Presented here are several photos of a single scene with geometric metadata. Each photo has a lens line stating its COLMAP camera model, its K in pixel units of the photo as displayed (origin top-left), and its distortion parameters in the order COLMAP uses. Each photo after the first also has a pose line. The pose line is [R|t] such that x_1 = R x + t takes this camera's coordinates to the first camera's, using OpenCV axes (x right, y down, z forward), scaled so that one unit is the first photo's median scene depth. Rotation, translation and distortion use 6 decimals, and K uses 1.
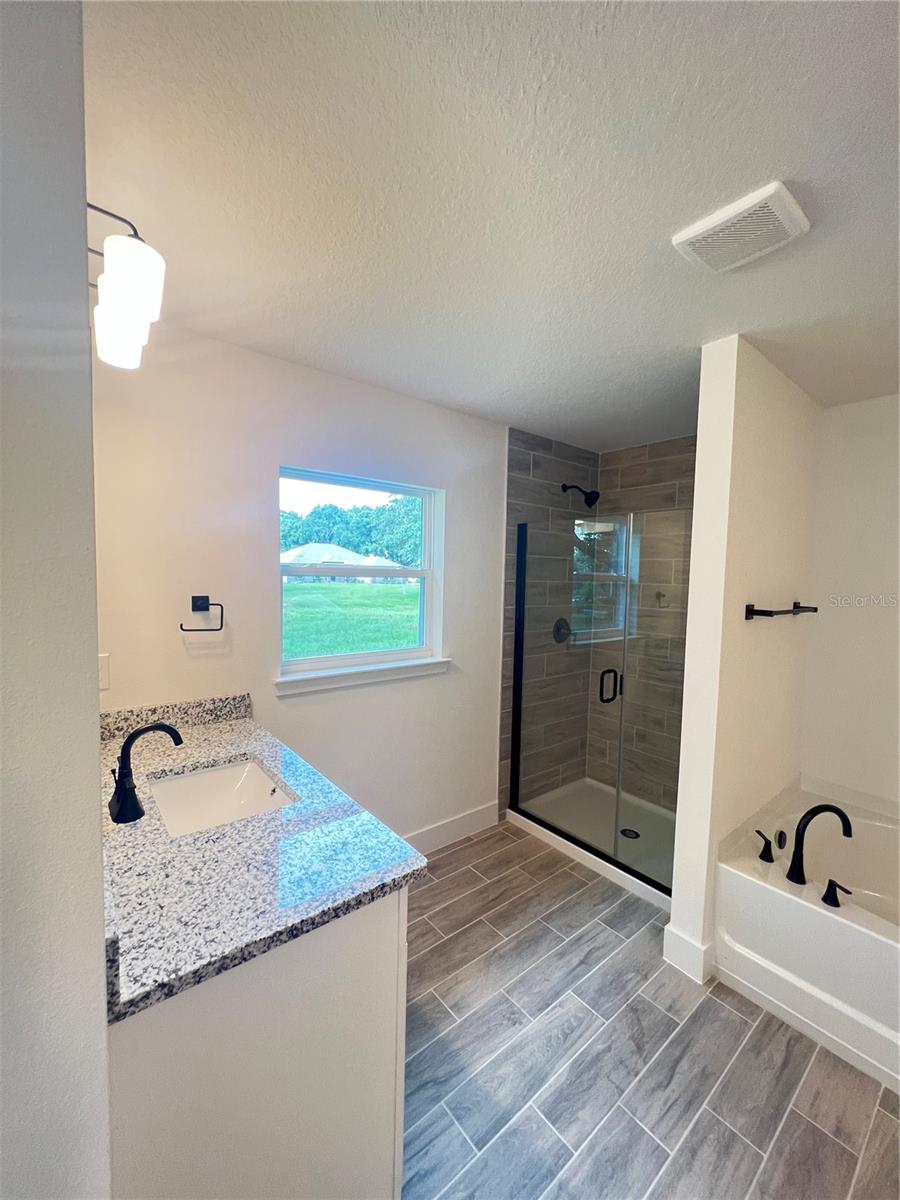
lens RADIAL K [[479.9, 0, 449.4], [0, 479.9, 601.8], [0, 0, 1]] dist [0.000060, 0.000442]
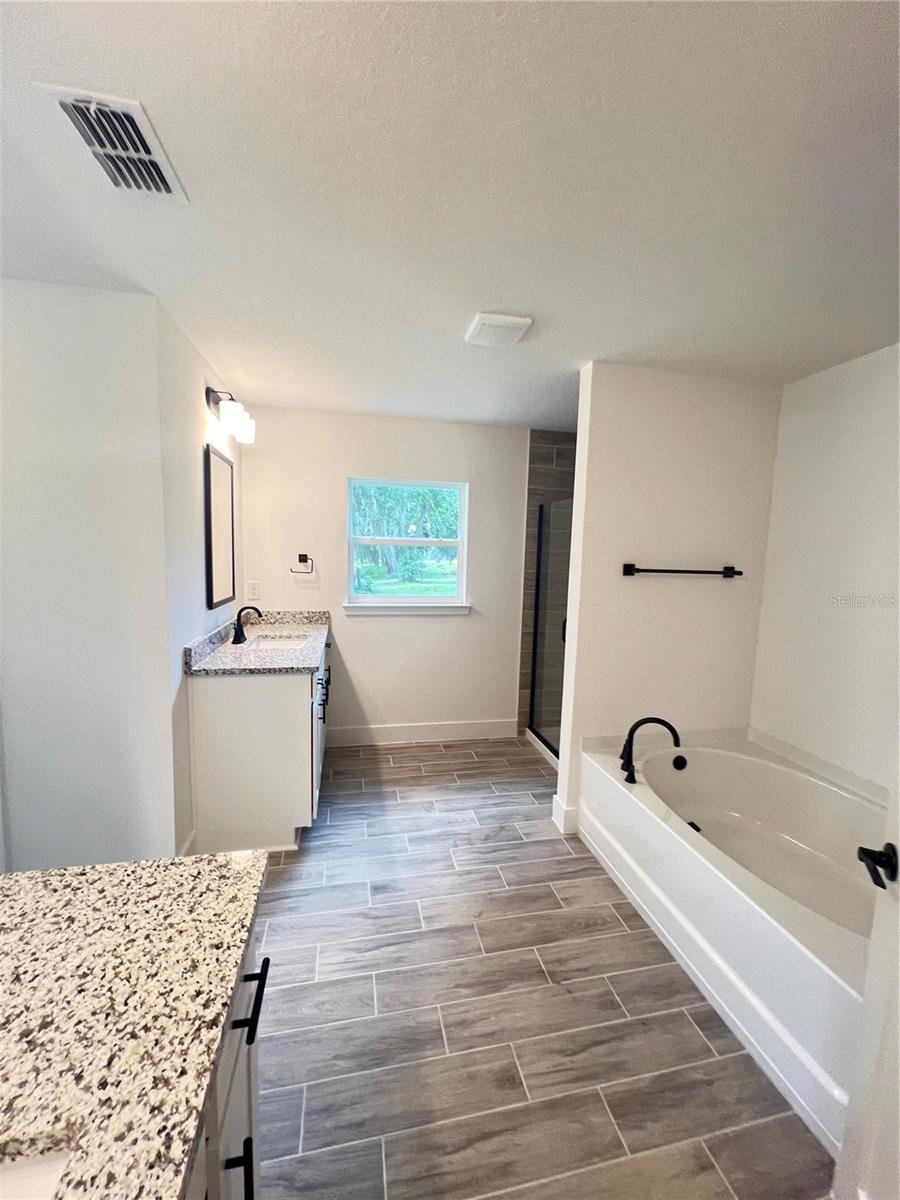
lens RADIAL K [[479.9, 0, 449.4], [0, 479.9, 601.8], [0, 0, 1]] dist [0.000060, 0.000442]
pose [[0.888395, 0.051202, -0.456215, 0.807507], [-0.034177, 0.998380, 0.045497, 0.066705], [0.457805, -0.024827, 0.888706, -0.368891]]
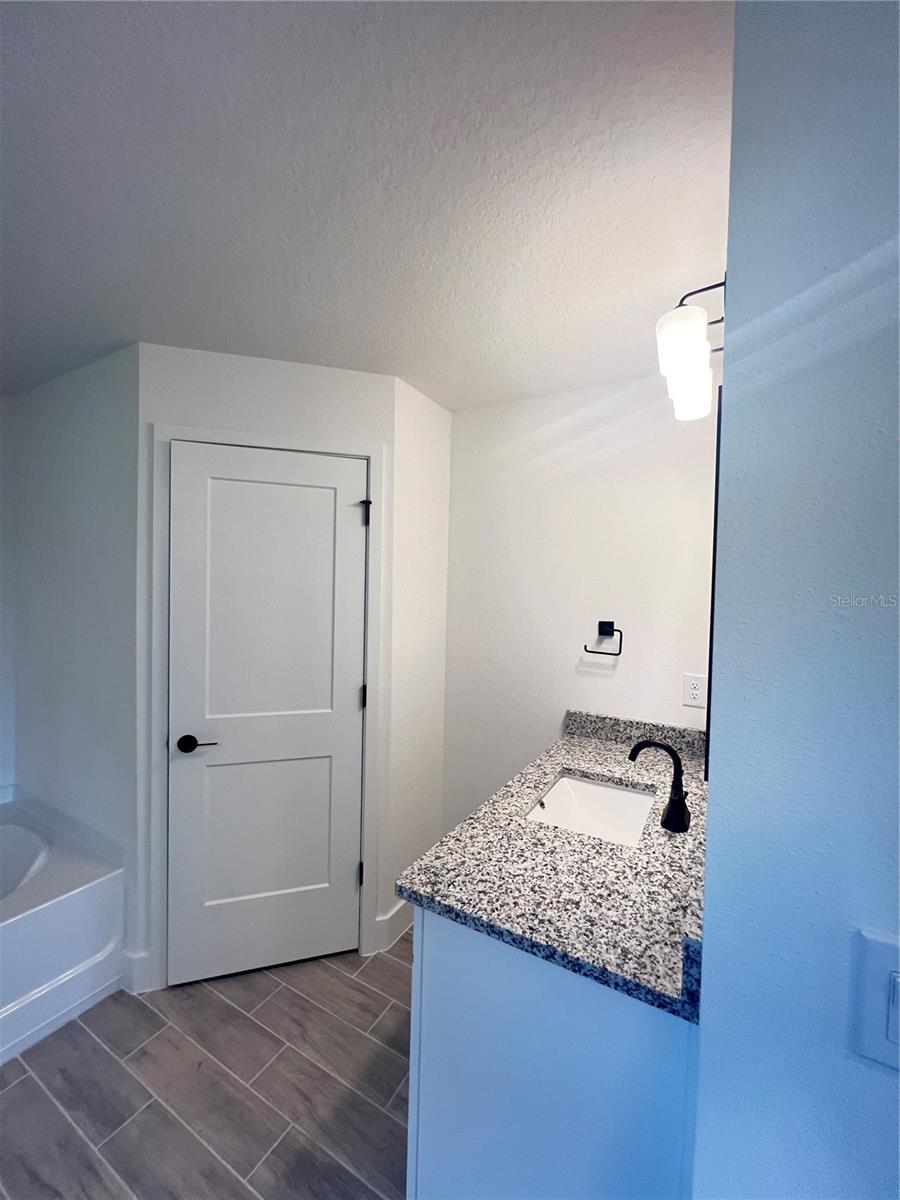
lens RADIAL K [[479.9, 0, 449.4], [0, 479.9, 601.8], [0, 0, 1]] dist [0.000060, 0.000442]
pose [[-0.355496, -0.055420, 0.933033, -0.063937], [0.022035, 0.997466, 0.067643, -0.003845], [-0.934418, 0.044606, -0.353375, 0.085383]]
